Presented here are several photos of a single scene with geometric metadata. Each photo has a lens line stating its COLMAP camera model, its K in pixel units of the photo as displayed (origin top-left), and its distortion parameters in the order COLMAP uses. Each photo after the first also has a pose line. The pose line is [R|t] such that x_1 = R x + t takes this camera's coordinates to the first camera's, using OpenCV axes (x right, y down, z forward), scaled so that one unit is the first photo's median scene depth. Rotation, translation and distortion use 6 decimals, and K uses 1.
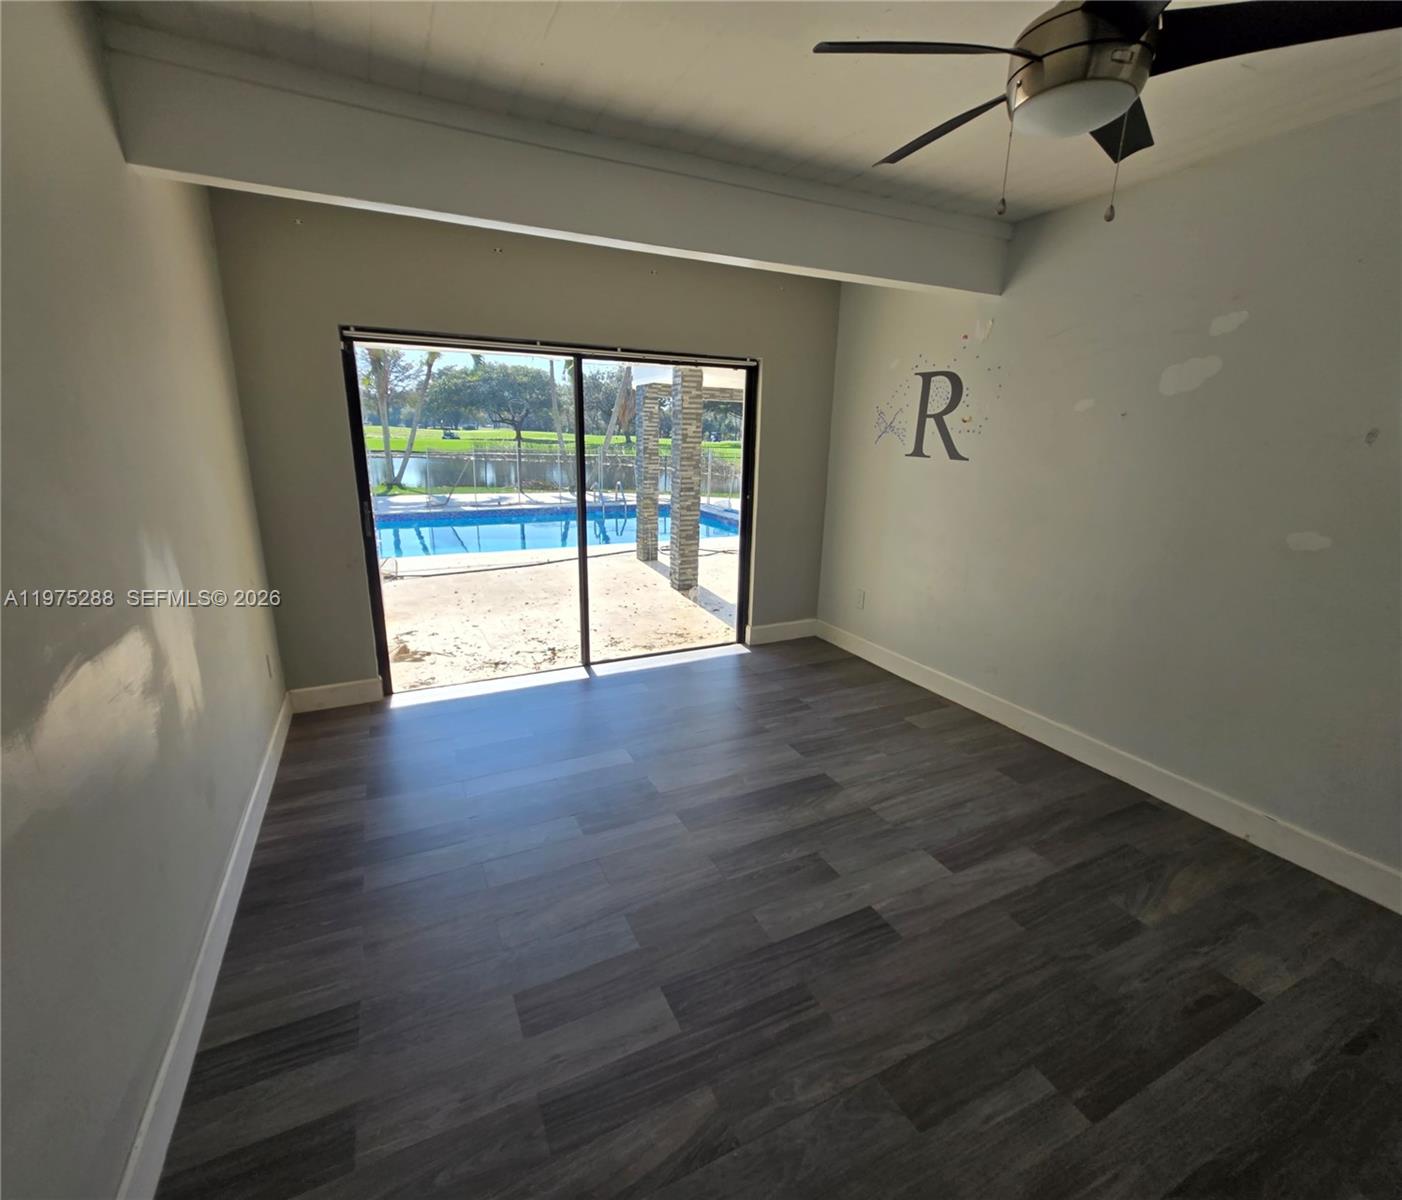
lens RADIAL K [[626.8, 0, 695.8], [0, 626.8, 602.5], [0, 0, 1]] dist [0.001511, -0.001391]
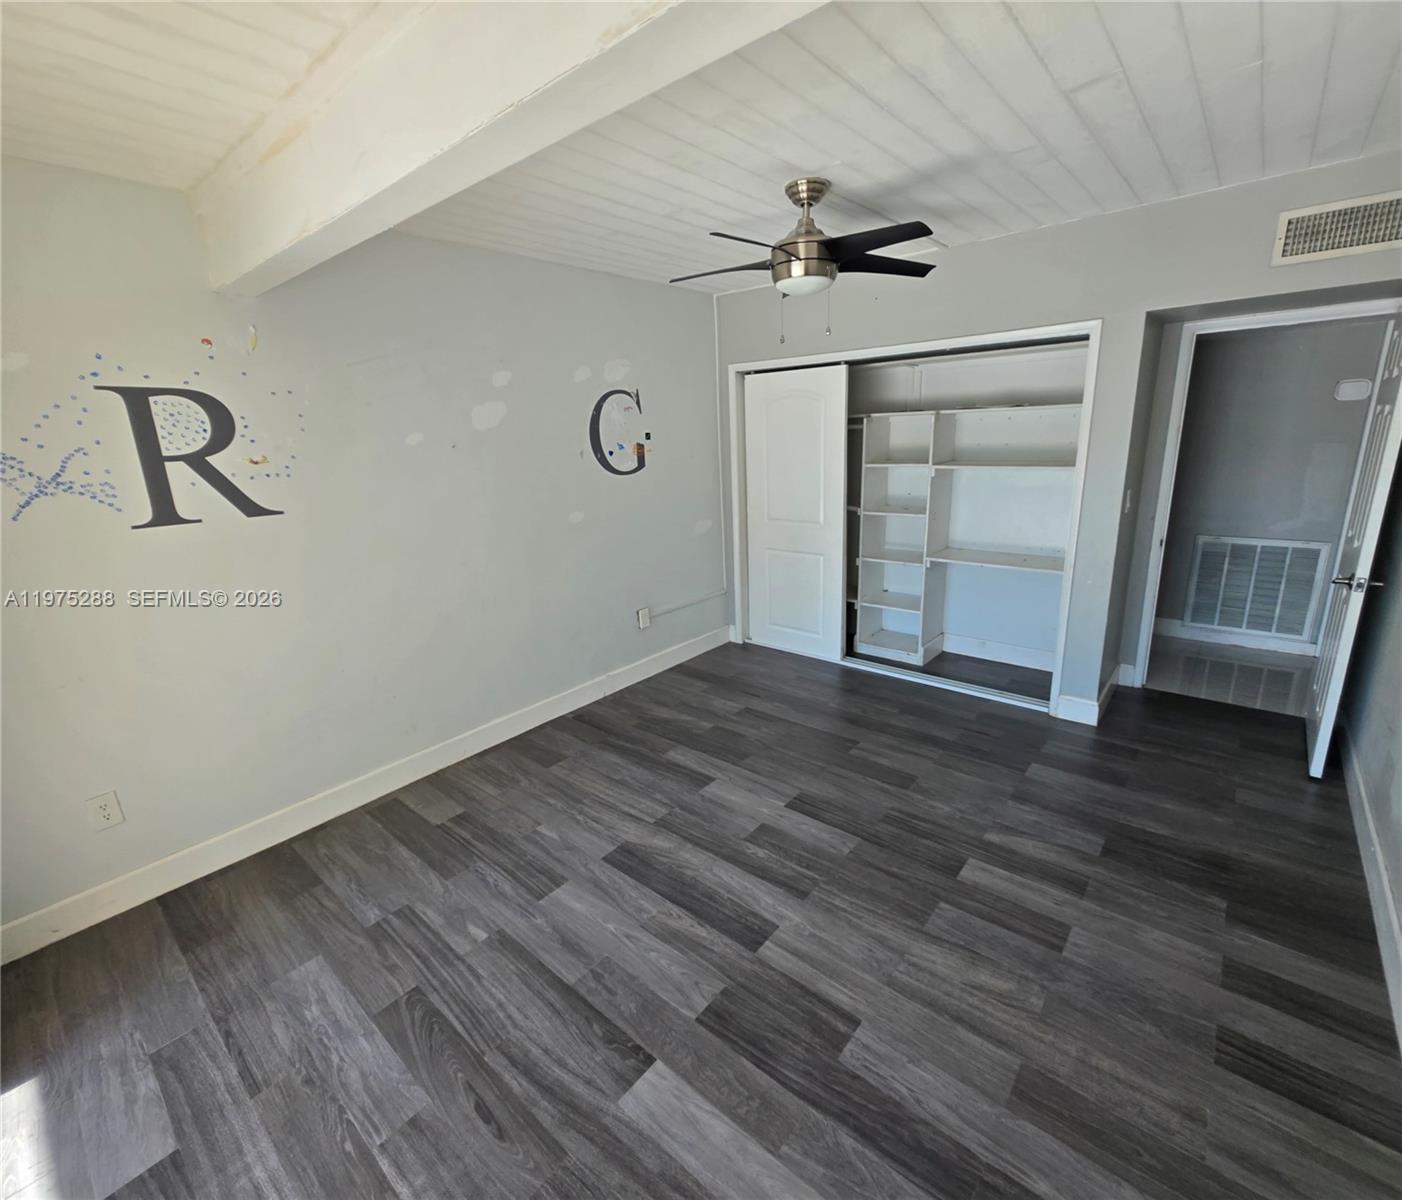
lens RADIAL K [[626.8, 0, 697.4], [0, 626.8, 595.8], [0, 0, 1]] dist [0.001511, -0.001391]
pose [[-0.393966, -0.234896, 0.888603, -0.544053], [0.276609, 0.891671, 0.358343, -0.333542], [-0.876515, 0.386971, -0.286314, 1.013508]]
